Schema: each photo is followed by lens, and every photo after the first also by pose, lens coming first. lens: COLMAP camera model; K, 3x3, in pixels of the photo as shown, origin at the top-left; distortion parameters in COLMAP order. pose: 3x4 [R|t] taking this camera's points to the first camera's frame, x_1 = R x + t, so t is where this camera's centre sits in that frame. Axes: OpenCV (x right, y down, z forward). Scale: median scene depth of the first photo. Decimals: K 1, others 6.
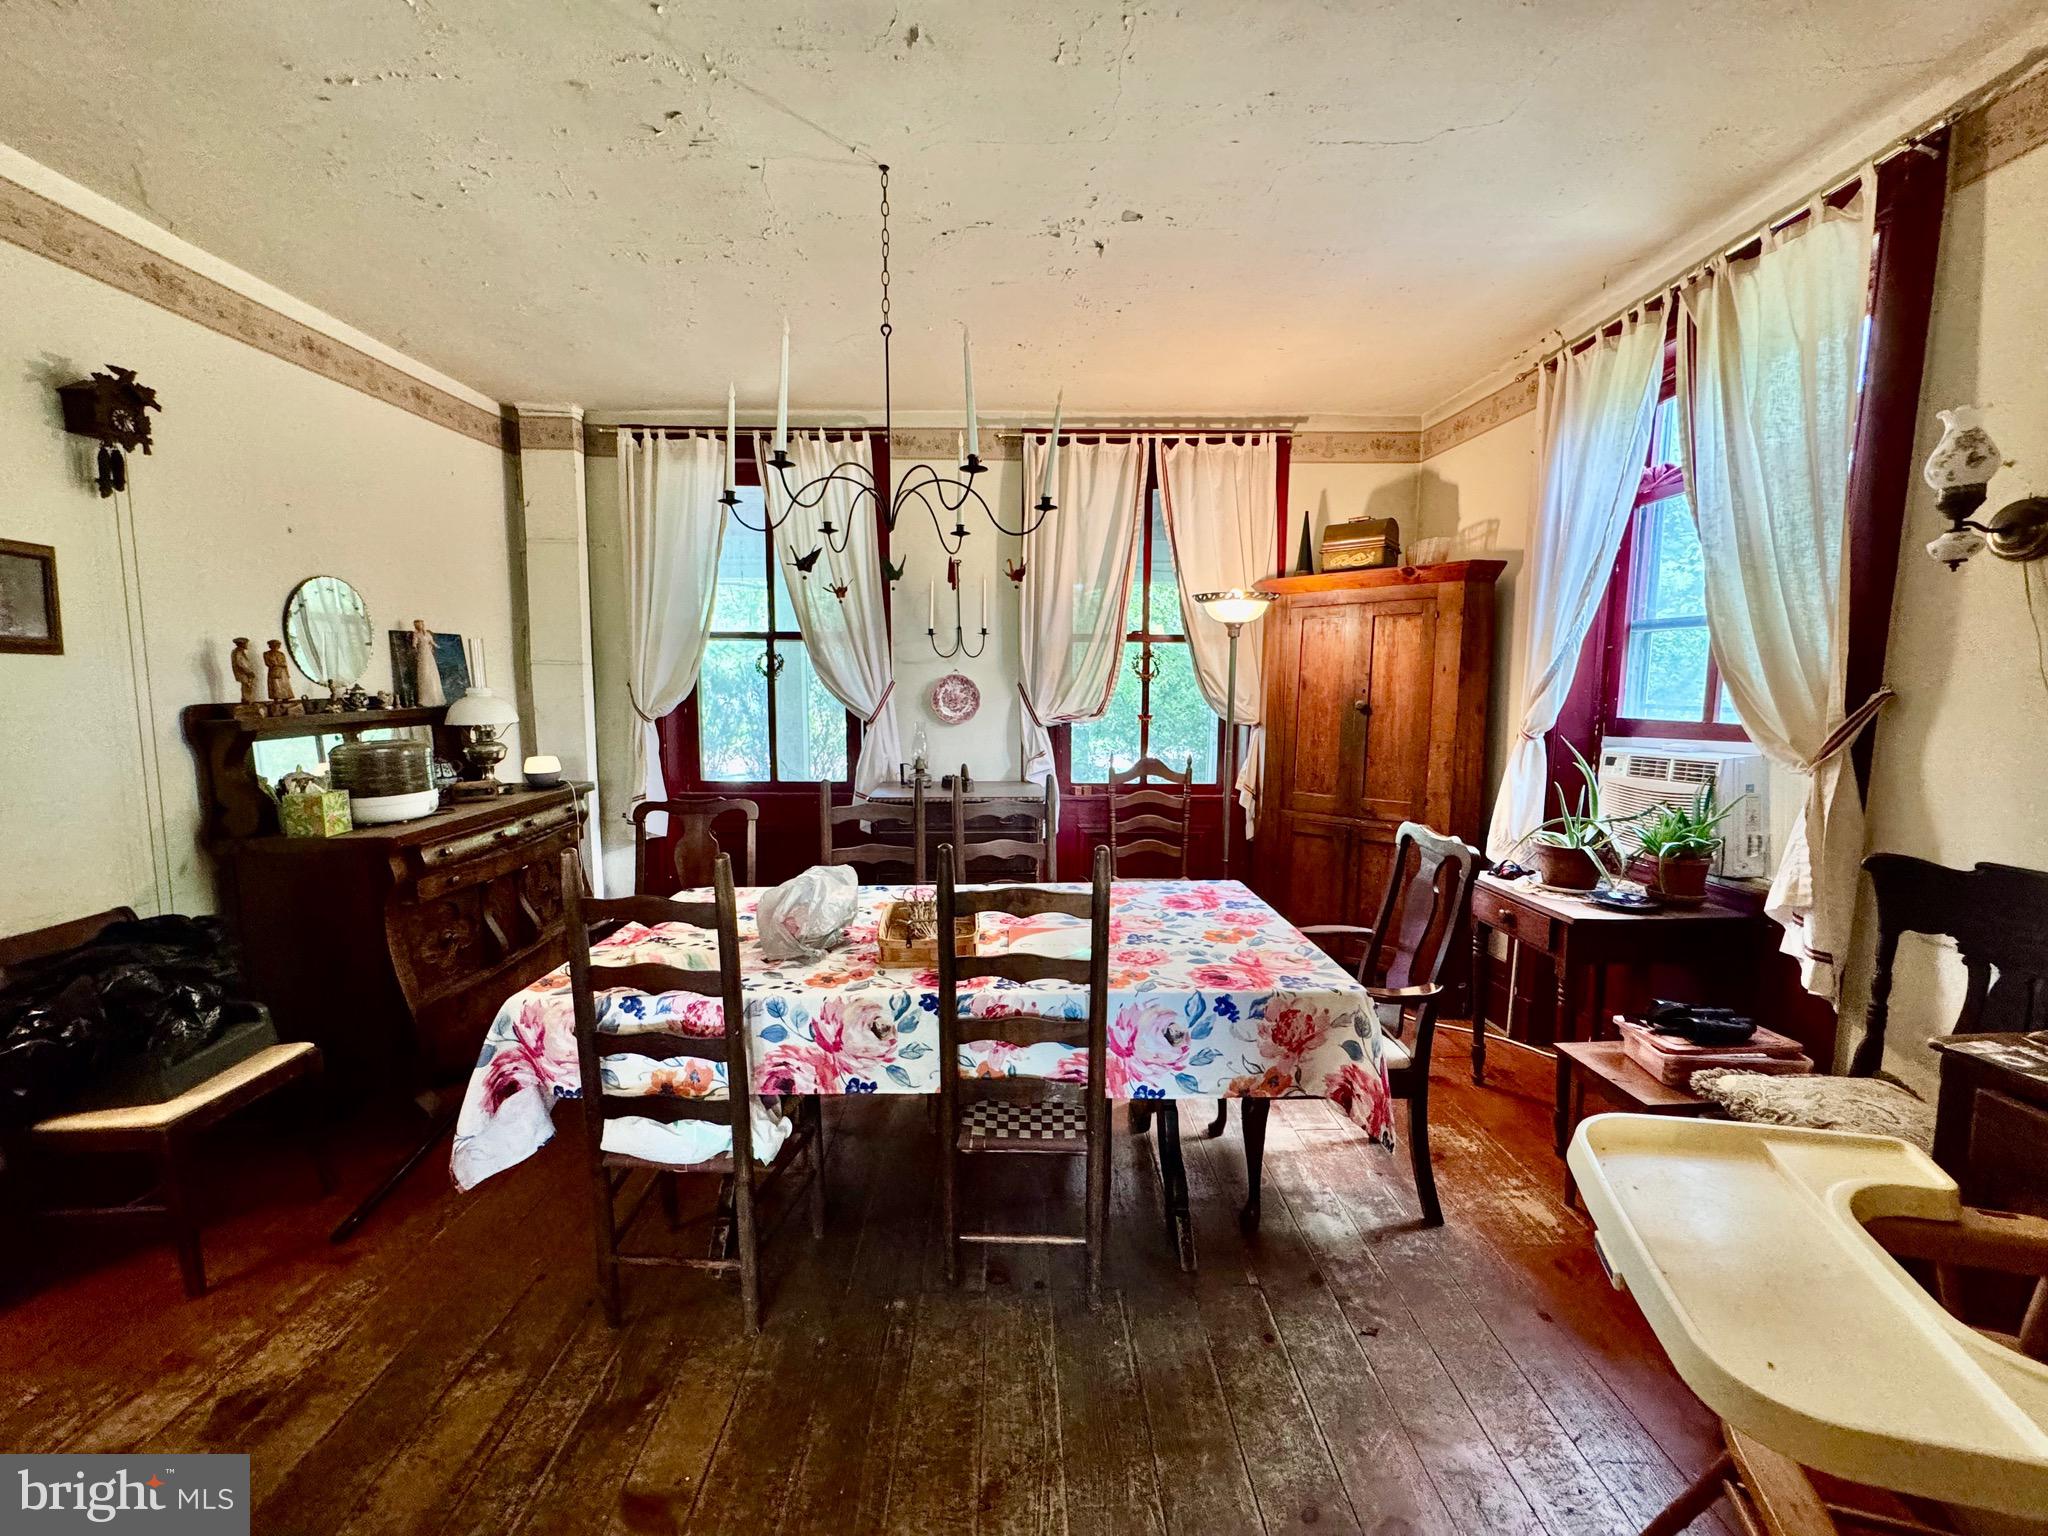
lens RADIAL K [[826.9, 0, 1022.5], [0, 826.9, 762.4], [0, 0, 1]] dist [0.000074, 0.000142]
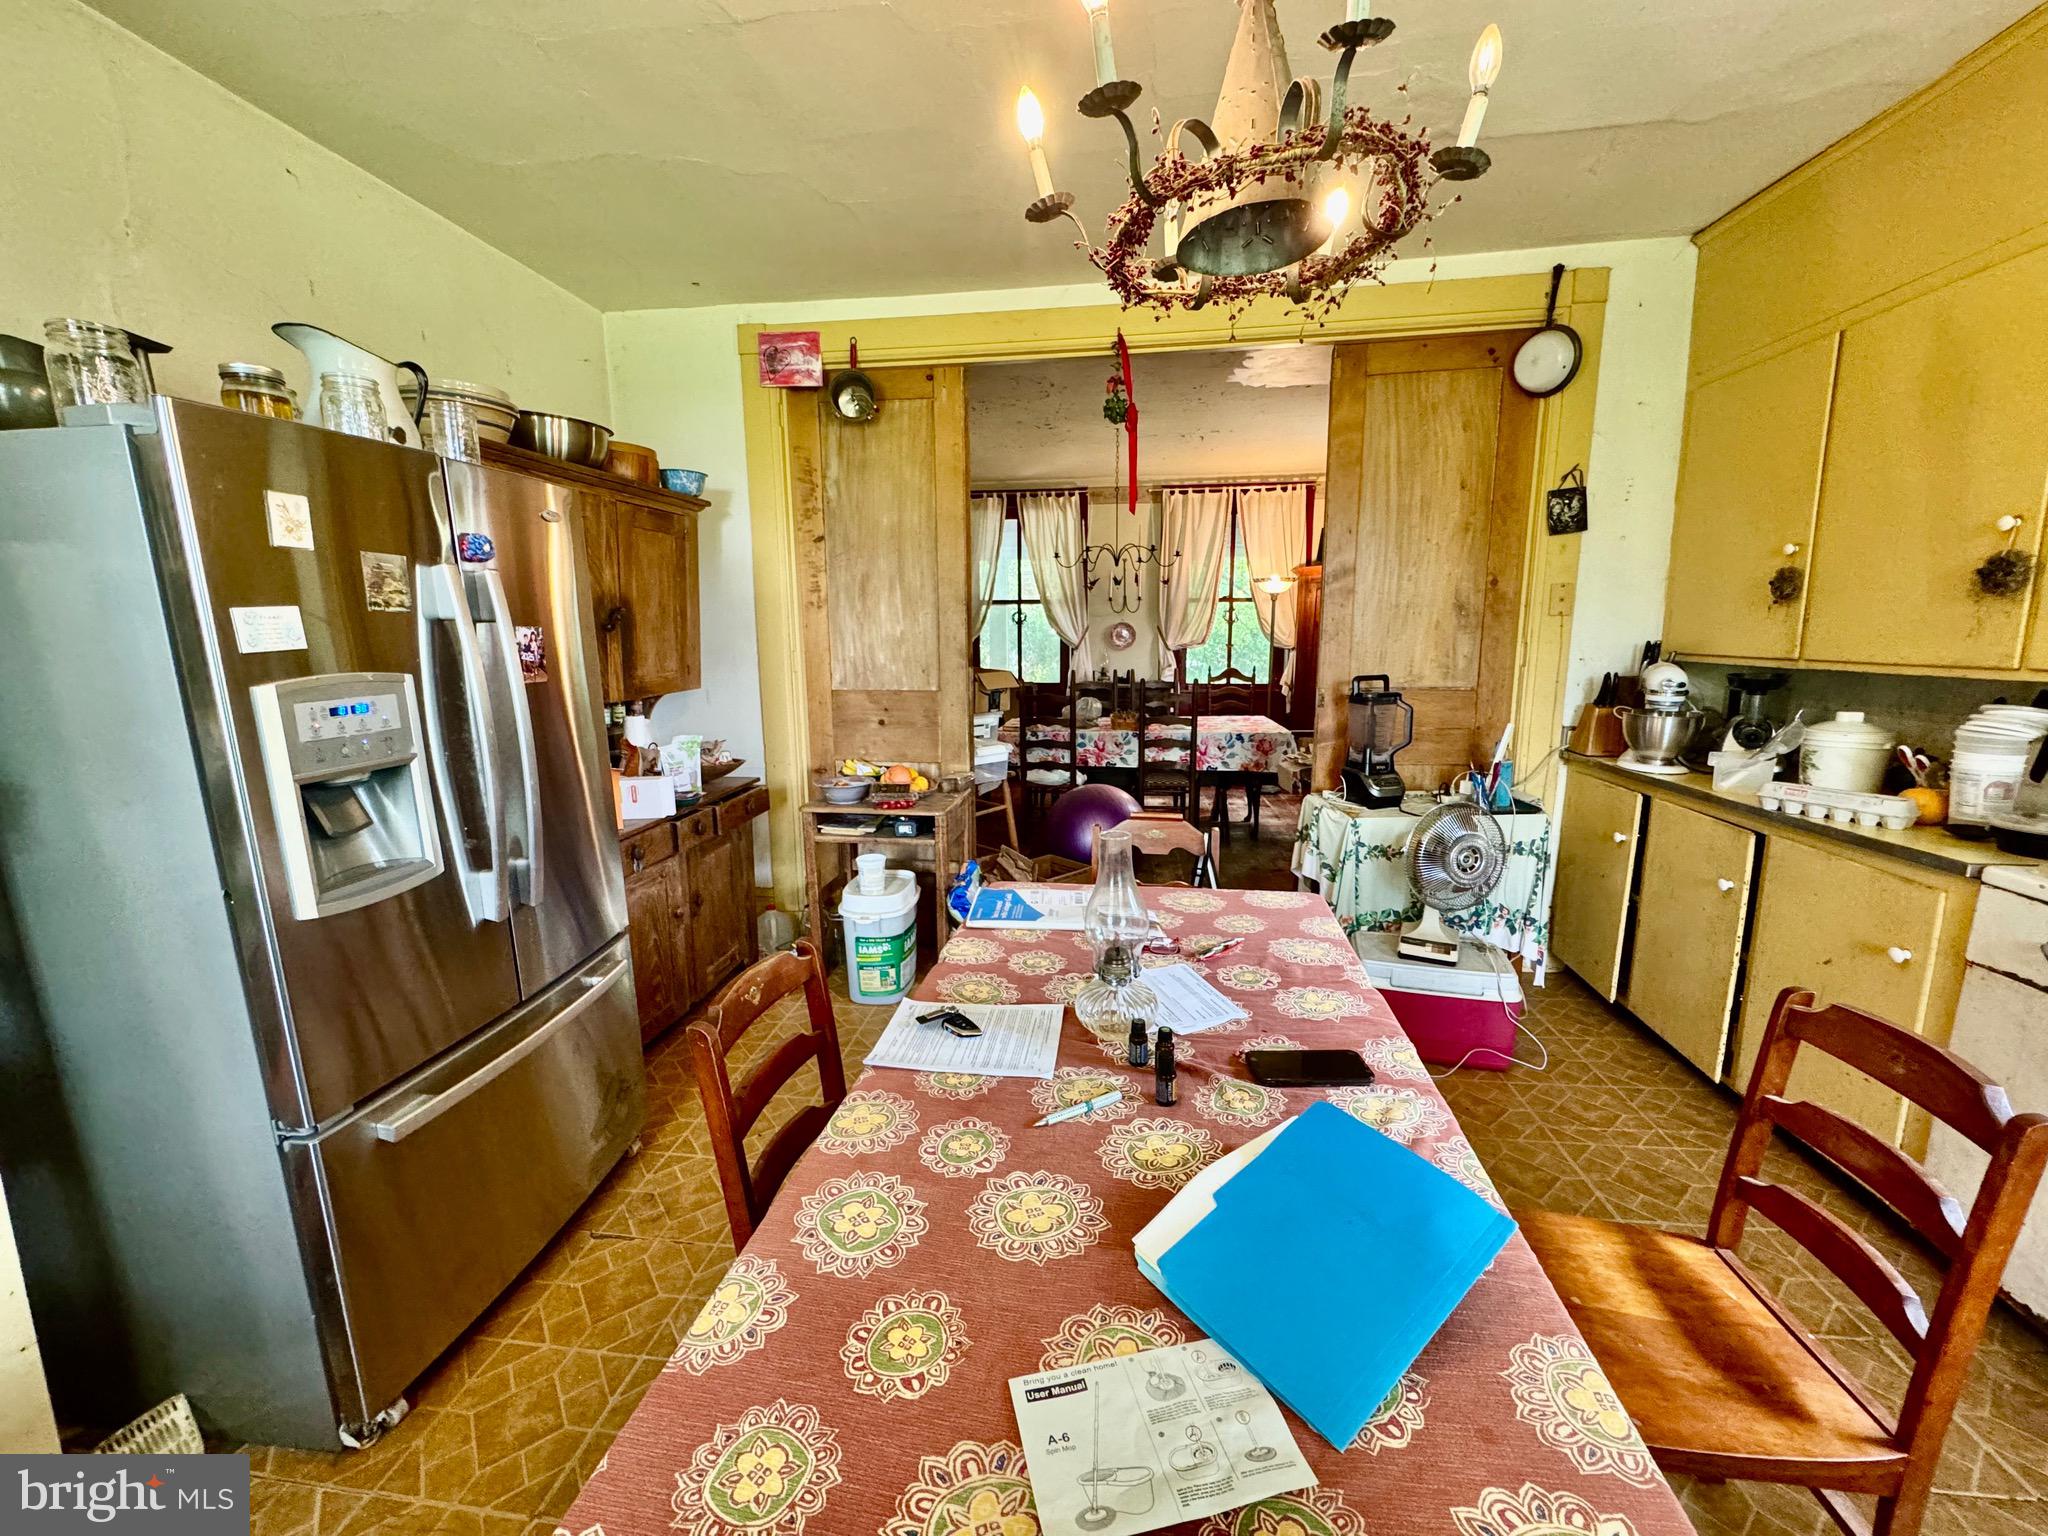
lens RADIAL K [[826.9, 0, 1019.3], [0, 826.9, 761.3], [0, 0, 1]] dist [0.000074, 0.000142]
pose [[0.990191, 0.012953, -0.139118, -0.050539], [-0.004509, 0.998137, 0.060845, 0.094393], [0.139647, -0.059621, 0.988405, -0.887804]]
